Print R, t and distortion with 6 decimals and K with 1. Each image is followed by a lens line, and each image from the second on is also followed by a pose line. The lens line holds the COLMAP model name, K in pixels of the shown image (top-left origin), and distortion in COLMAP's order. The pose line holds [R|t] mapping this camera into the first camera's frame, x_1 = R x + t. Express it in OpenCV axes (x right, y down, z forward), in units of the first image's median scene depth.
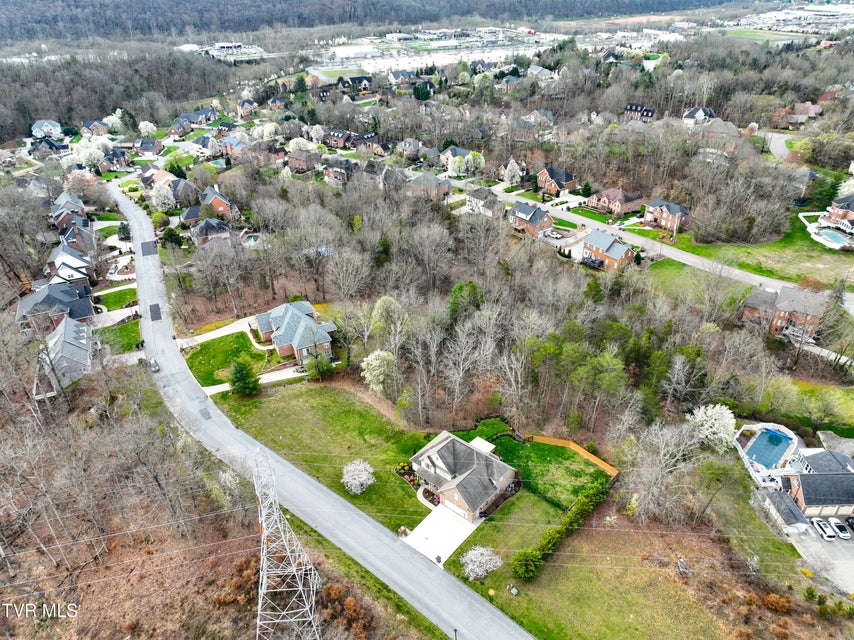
lens RADIAL K [[601.8, 0, 429.5], [0, 601.8, 315.9], [0, 0, 1]] dist [0.006354, 0.008812]
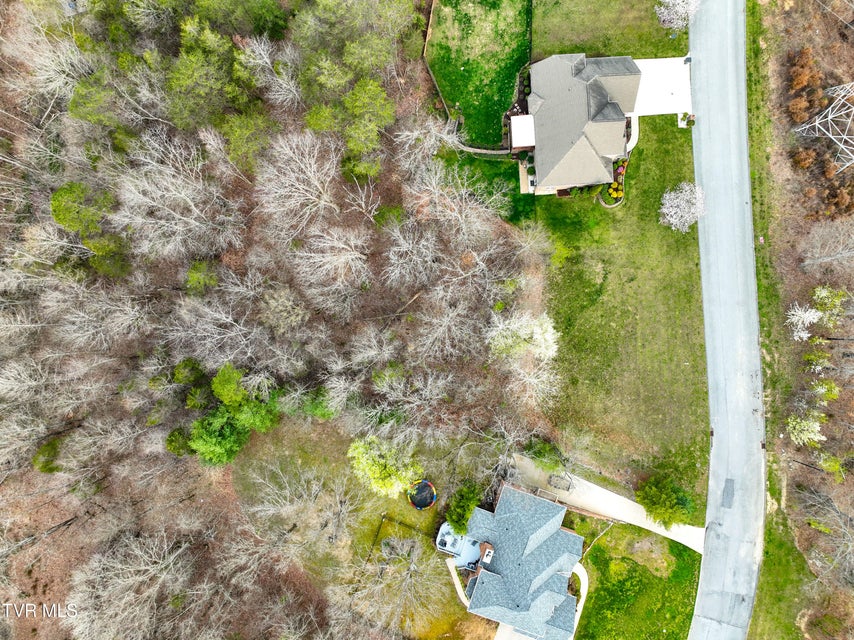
lens RADIAL K [[601.8, 0, 429.5], [0, 601.8, 315.9], [0, 0, 1]] dist [0.006354, 0.008812]
pose [[-0.687023, -0.726630, 0.002745, 0.000506], [0.367569, -0.344270, 0.863927, -0.569651], [-0.626811, 0.594547, 0.503609, 0.897785]]
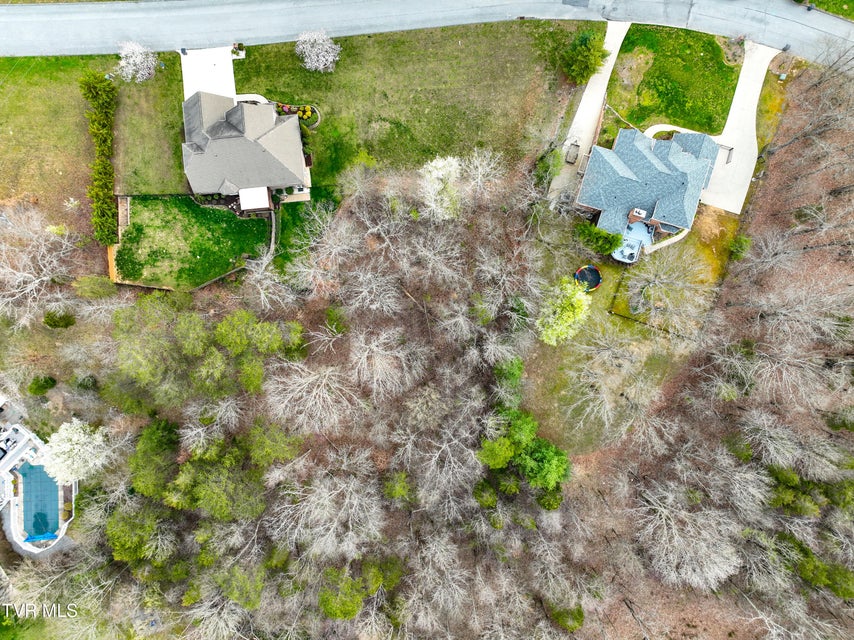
lens RADIAL K [[601.8, 0, 429.5], [0, 601.8, 315.9], [0, 0, 1]] dist [0.006354, 0.008812]
pose [[-0.698135, 0.715883, -0.010868, 0.048313], [-0.367177, -0.344960, 0.863819, -0.657641], [0.614645, 0.607053, 0.503685, 0.895755]]
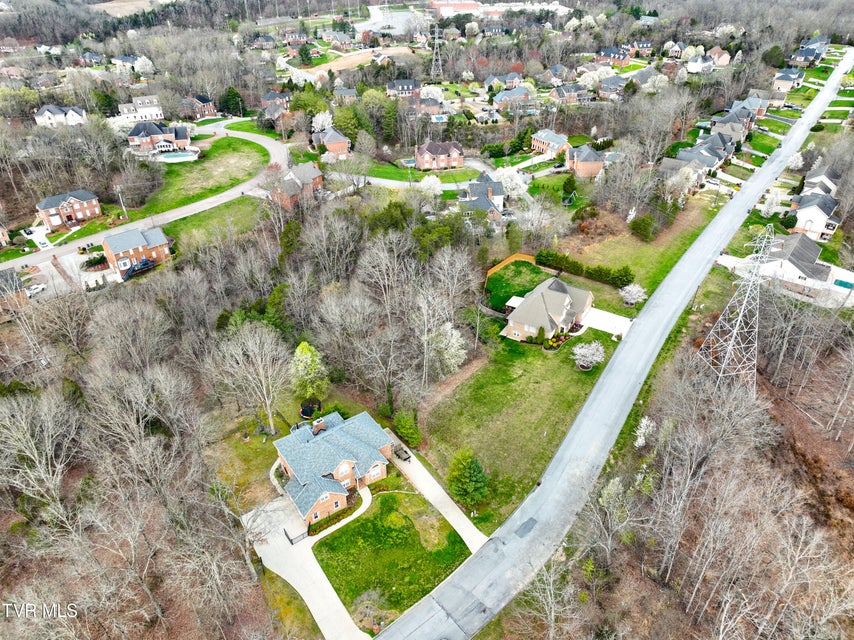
lens RADIAL K [[601.8, 0, 429.5], [0, 601.8, 315.9], [0, 0, 1]] dist [0.006354, 0.008812]
pose [[-0.136864, -0.528227, 0.838001, -0.966811], [0.511010, 0.687061, 0.516542, -0.500736], [-0.848609, 0.498923, 0.175895, 1.017724]]
